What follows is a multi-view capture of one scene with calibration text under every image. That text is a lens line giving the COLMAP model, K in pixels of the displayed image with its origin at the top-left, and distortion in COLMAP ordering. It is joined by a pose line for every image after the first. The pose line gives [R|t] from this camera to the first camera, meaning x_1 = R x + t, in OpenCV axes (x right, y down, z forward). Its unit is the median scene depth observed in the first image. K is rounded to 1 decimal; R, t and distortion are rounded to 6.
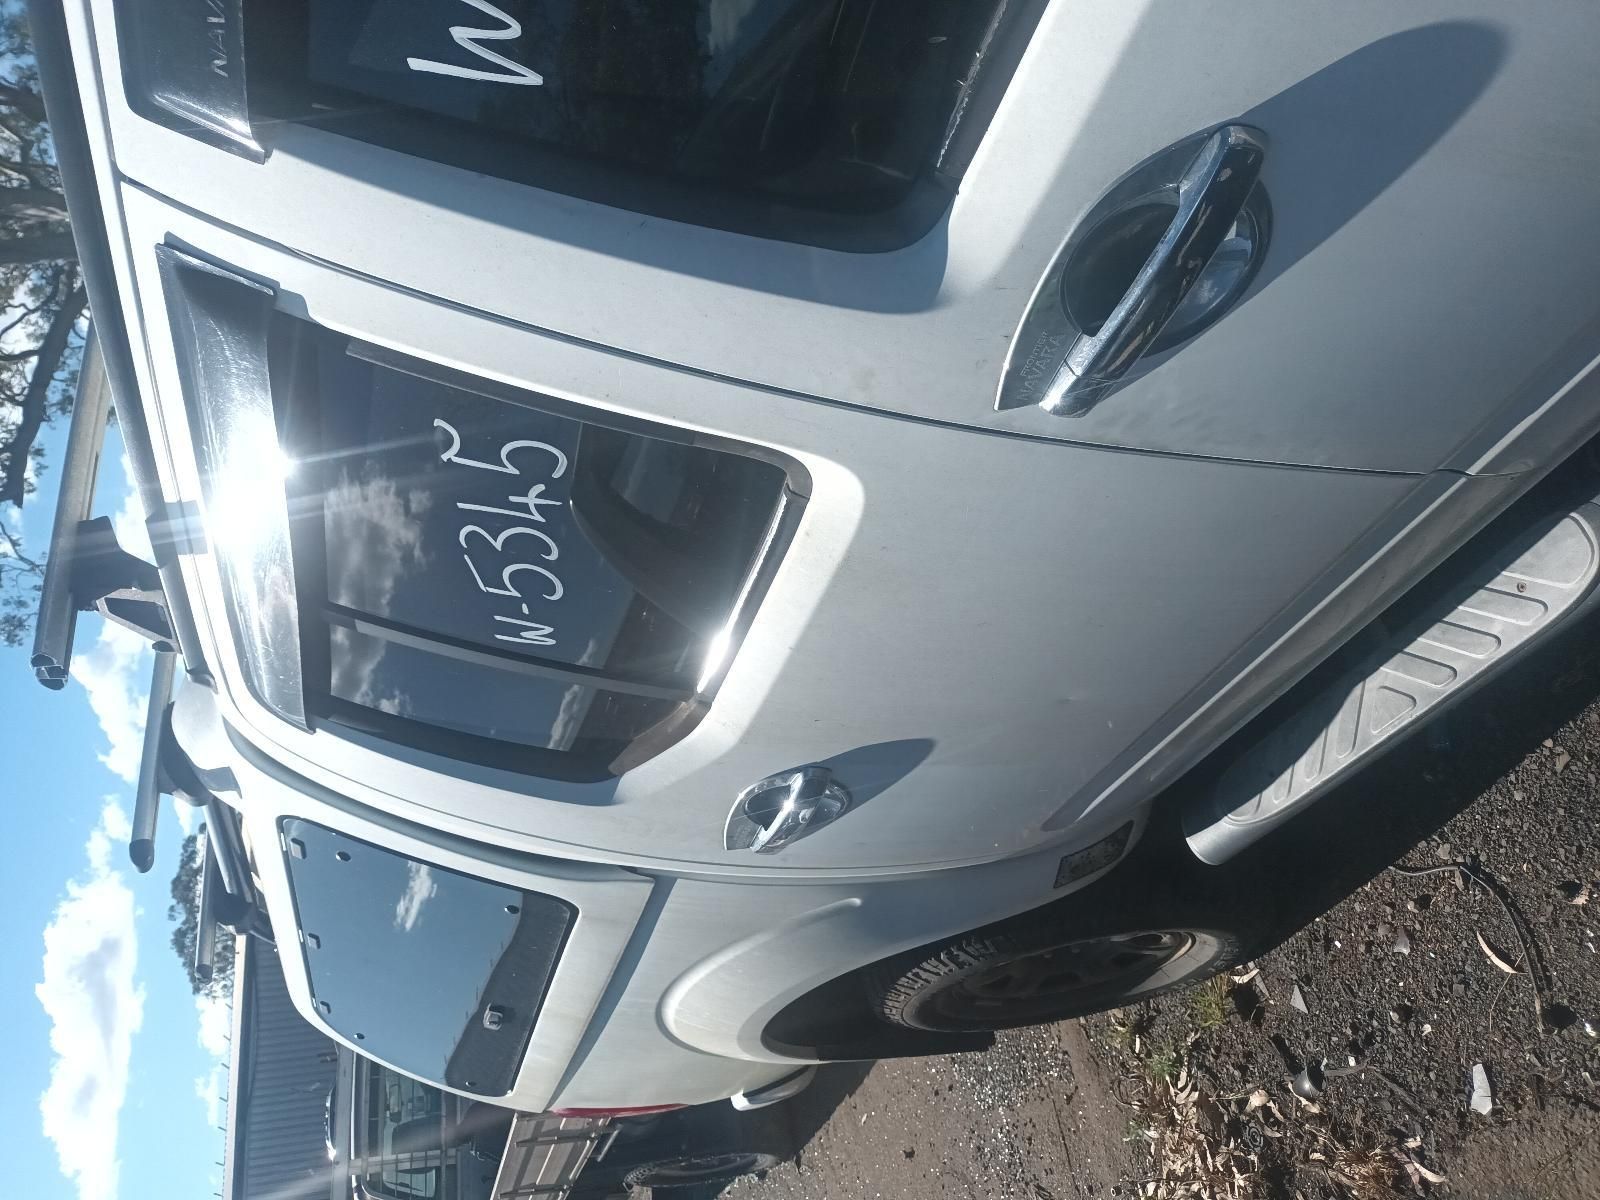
lens RADIAL K [[1208.2, 0, 800.0], [0, 1208.2, 600.0], [0, 0, 1]] dist [0.003517, 0.002142]
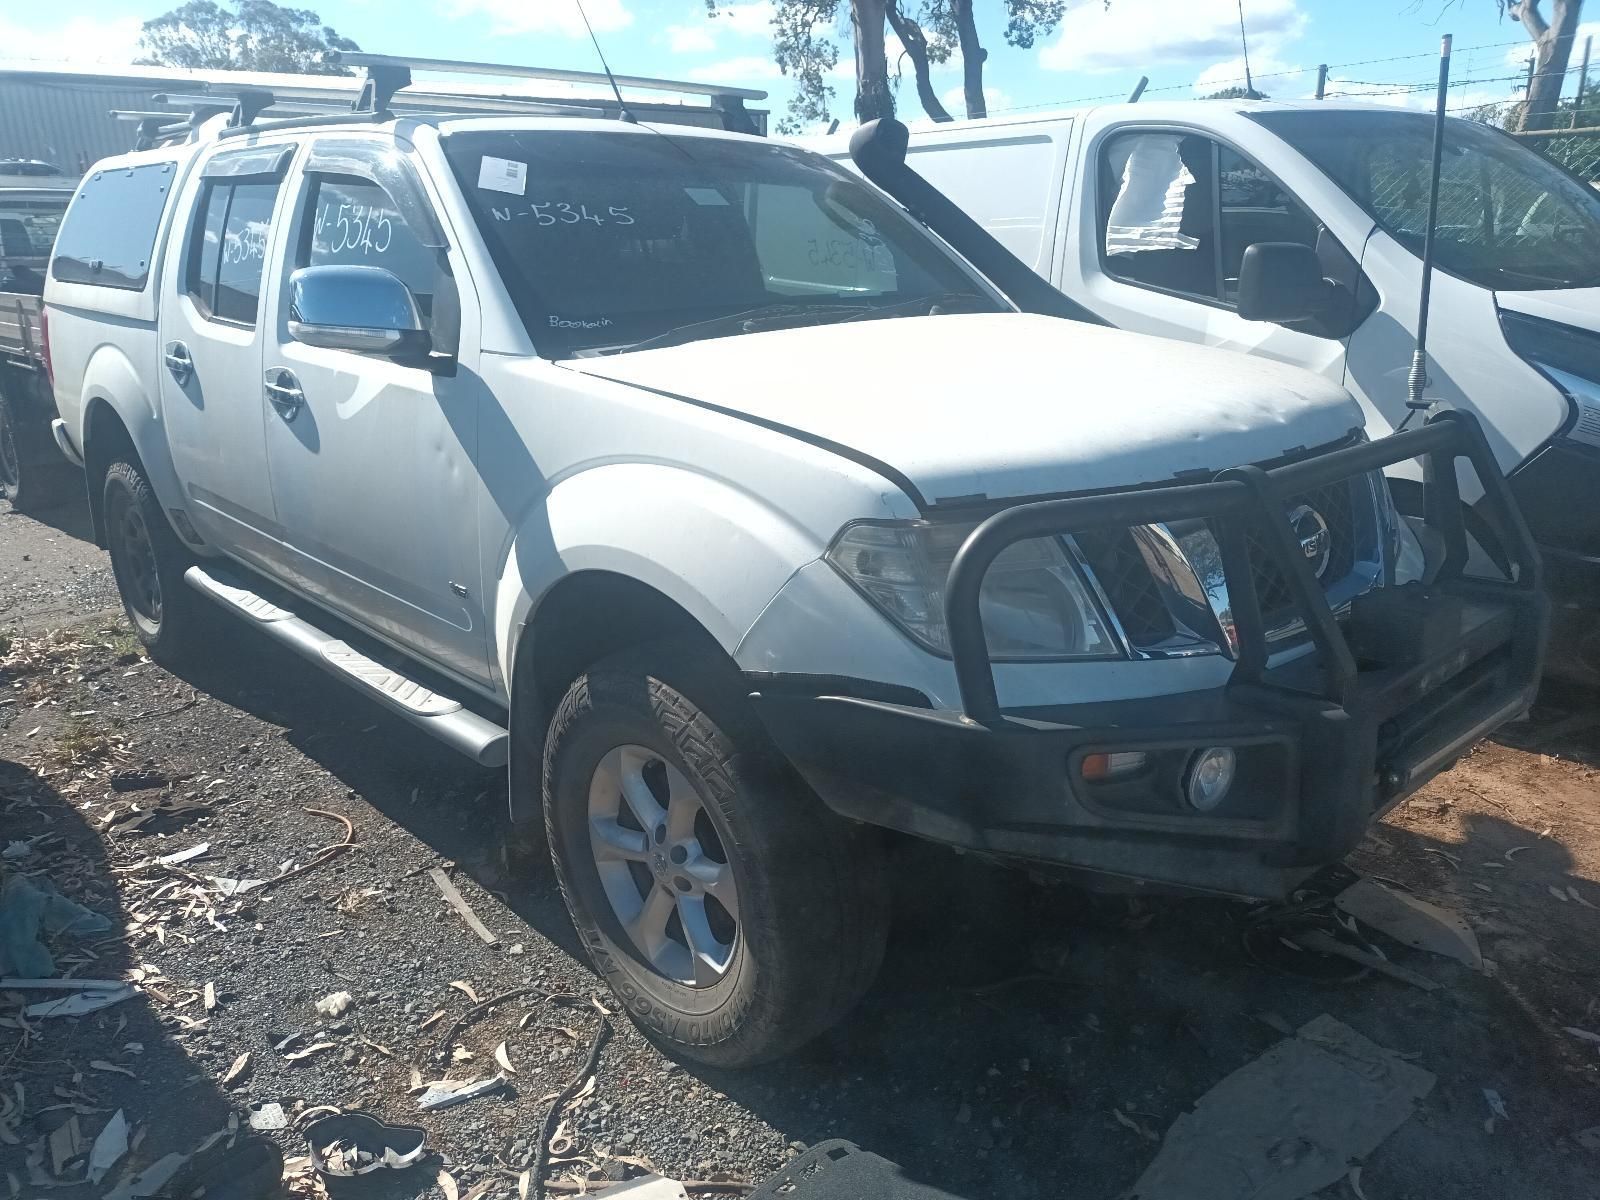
lens RADIAL K [[1208.2, 0, 800.0], [0, 1208.2, 600.0], [0, 0, 1]] dist [0.003517, 0.002142]
pose [[0.065880, 0.997744, -0.012940, 0.362091], [-0.986109, 0.063119, -0.153639, -0.412120], [-0.152476, 0.022882, 0.988042, -1.020842]]
